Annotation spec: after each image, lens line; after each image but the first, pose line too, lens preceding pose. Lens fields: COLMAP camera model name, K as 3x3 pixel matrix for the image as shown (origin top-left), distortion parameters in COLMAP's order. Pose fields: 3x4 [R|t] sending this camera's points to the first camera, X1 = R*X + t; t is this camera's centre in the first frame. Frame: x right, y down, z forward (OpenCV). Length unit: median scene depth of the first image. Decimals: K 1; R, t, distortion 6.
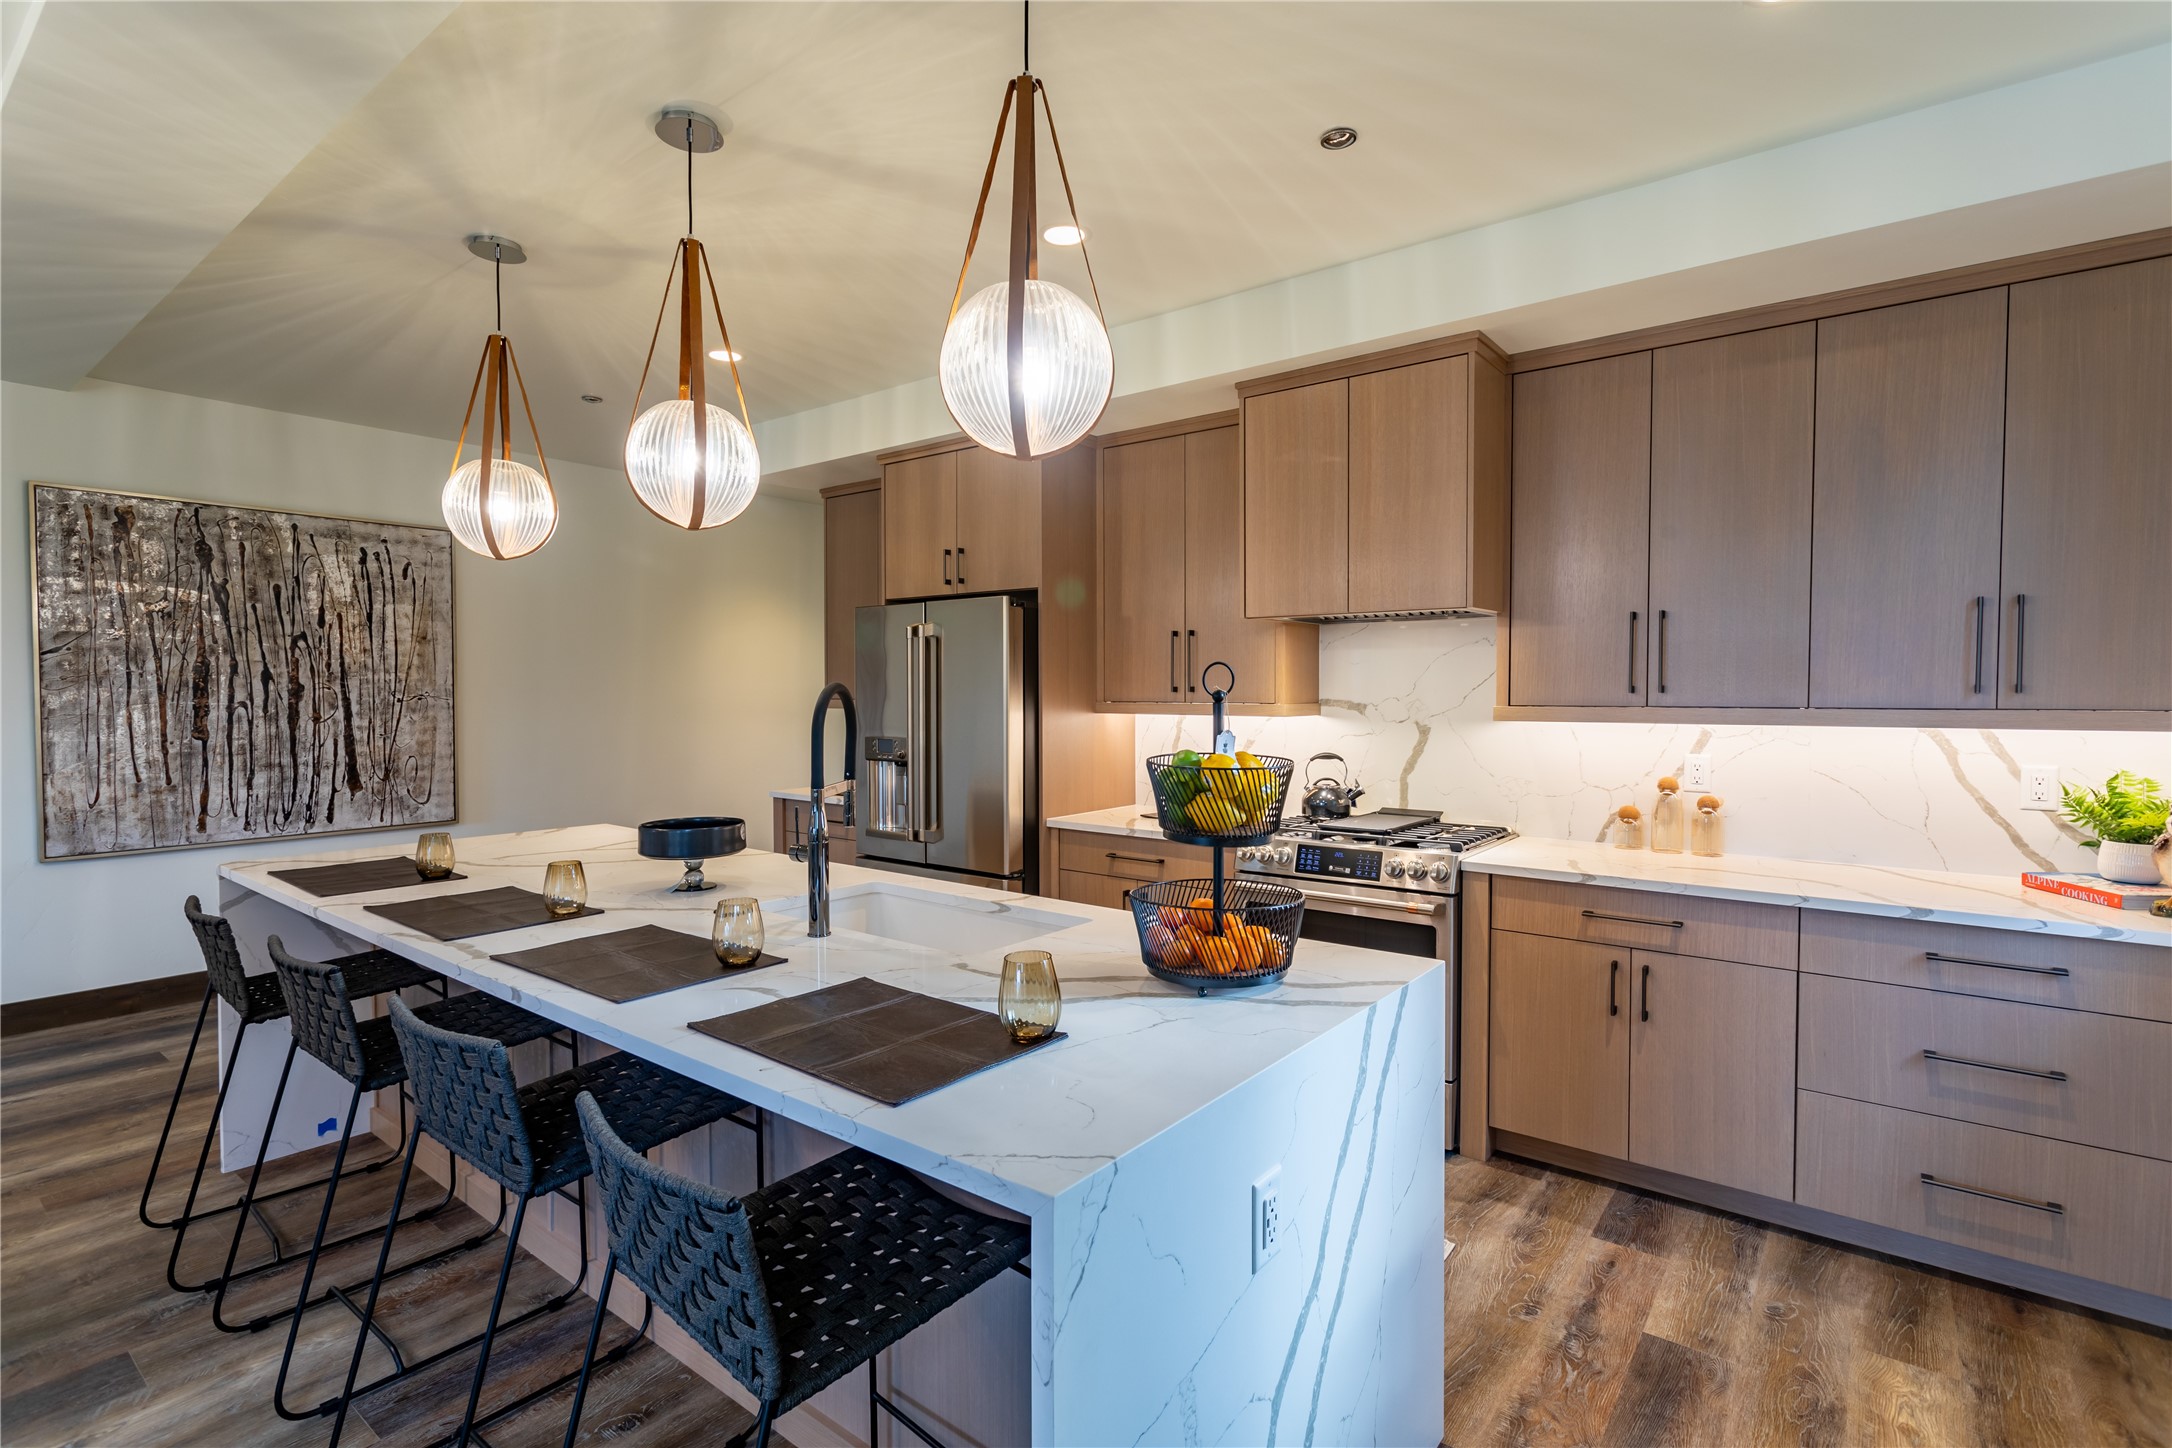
lens RADIAL K [[1045.1, 0, 1082.2], [0, 1045.1, 703.5], [0, 0, 1]] dist [0.004295, -0.000414]
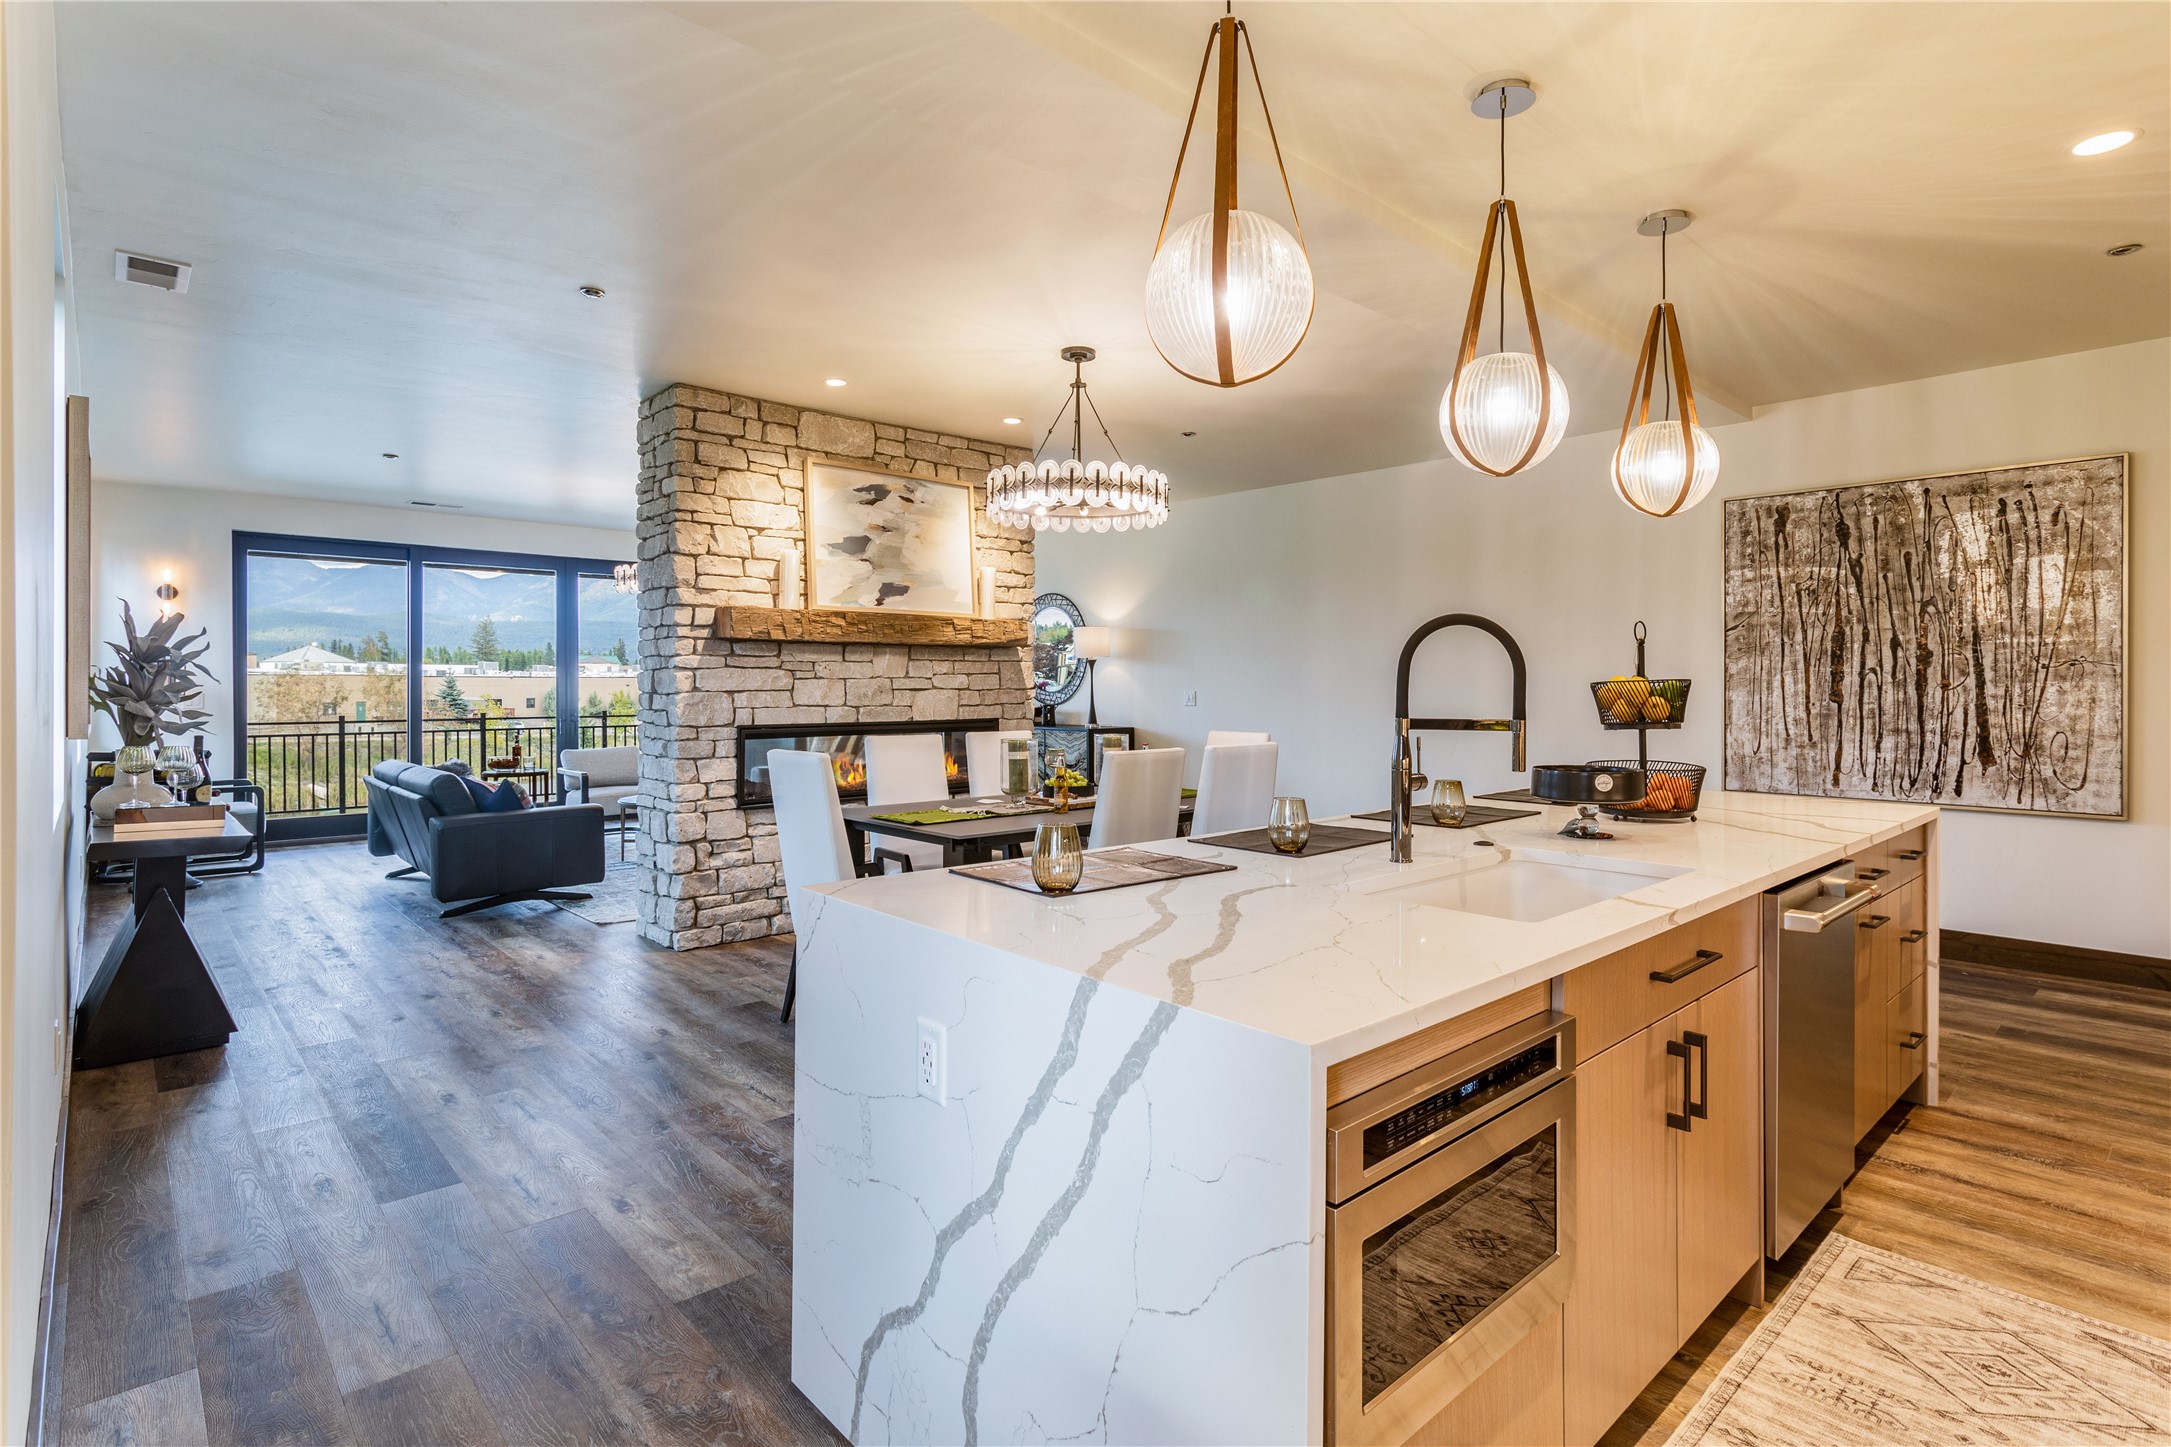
lens RADIAL K [[1044.7, 0, 1076.2], [0, 1044.7, 680.8], [0, 0, 1]] dist [0.004295, -0.000414]
pose [[-0.177861, -0.001689, -0.984054, 0.373026], [-0.016784, 0.999858, 0.001317, 0.023016], [0.983913, 0.016750, -0.177864, 0.399346]]
